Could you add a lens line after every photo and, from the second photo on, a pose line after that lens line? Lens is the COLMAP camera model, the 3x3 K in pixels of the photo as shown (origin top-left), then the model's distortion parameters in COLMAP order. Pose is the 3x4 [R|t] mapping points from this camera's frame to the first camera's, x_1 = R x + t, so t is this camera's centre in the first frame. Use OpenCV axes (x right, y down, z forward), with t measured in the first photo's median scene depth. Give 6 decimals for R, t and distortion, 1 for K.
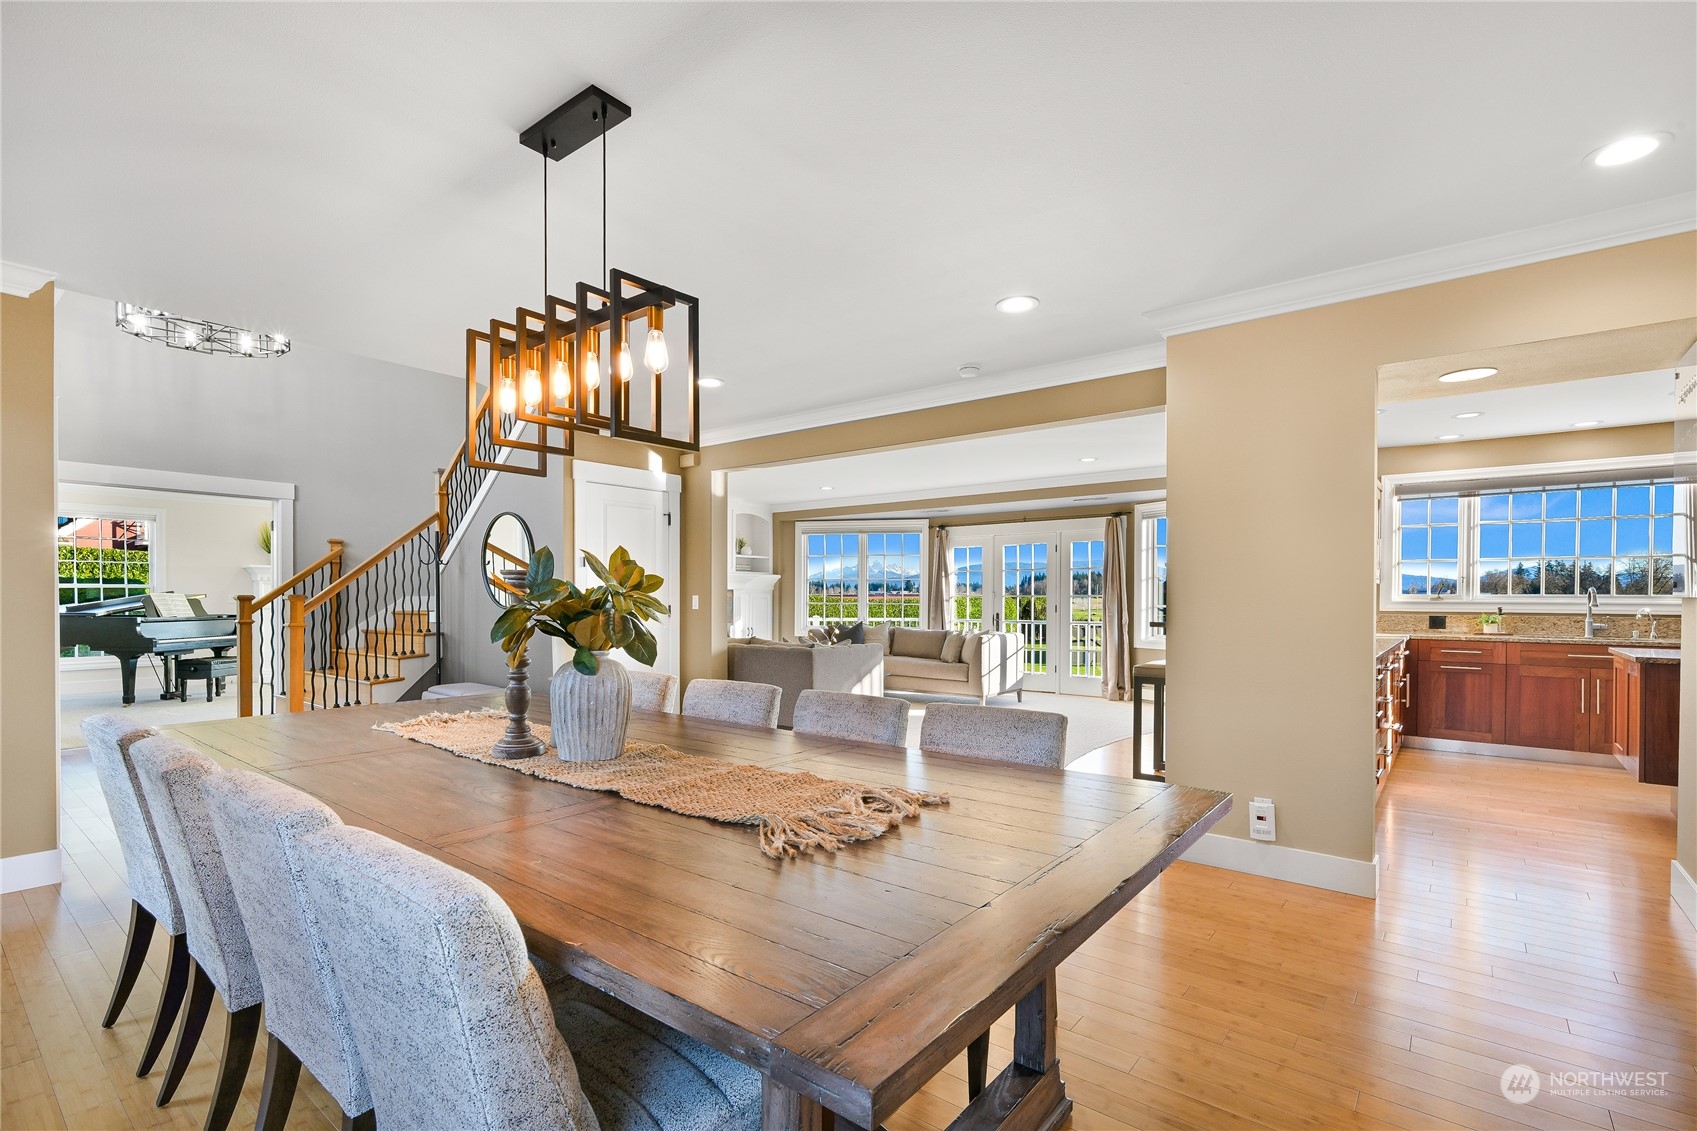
lens RADIAL K [[792.3, 0, 828.0], [0, 792.3, 601.6], [0, 0, 1]] dist [-0.002028, -0.000531]
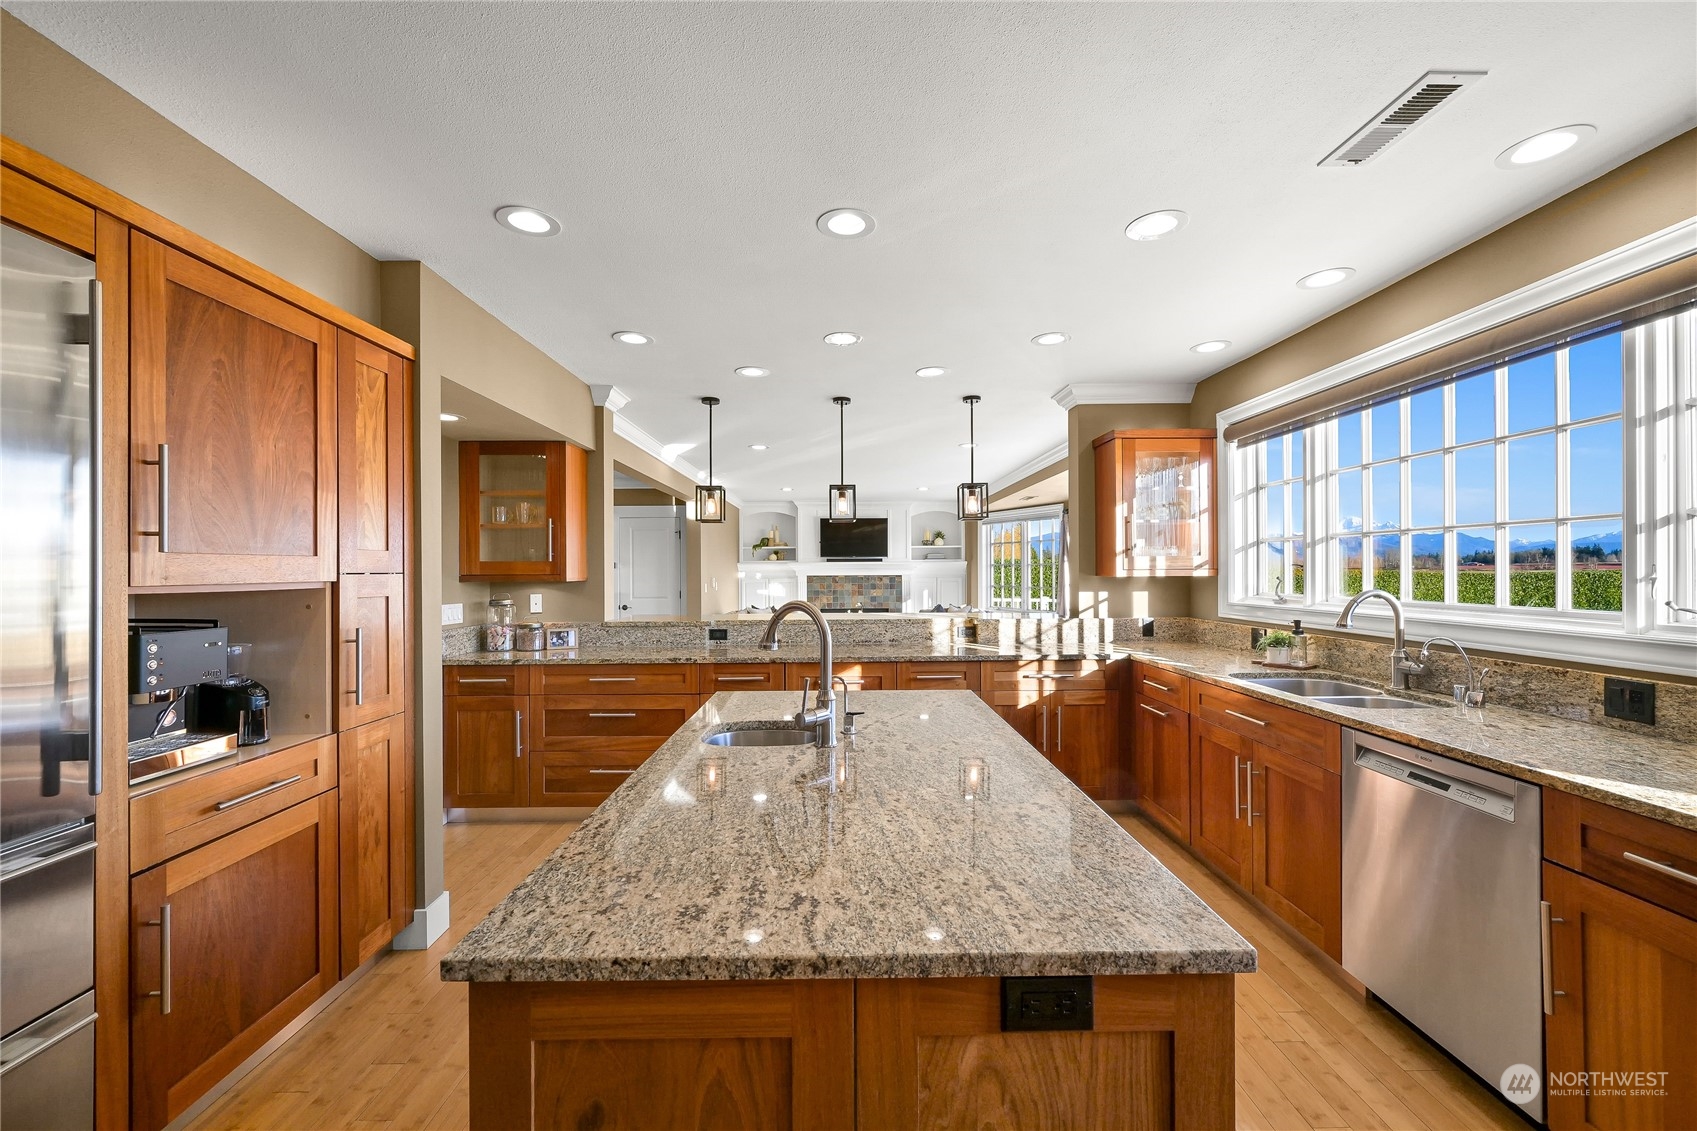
lens RADIAL K [[663.4, 0, 851.9], [0, 663.4, 570.0], [0, 0, 1]] dist [-0.002956, -0.000108]
pose [[0.641435, -0.007761, -0.767139, 1.002165], [-0.000889, 0.999941, -0.010860, -0.023091], [0.767177, 0.007648, 0.641390, 0.442213]]
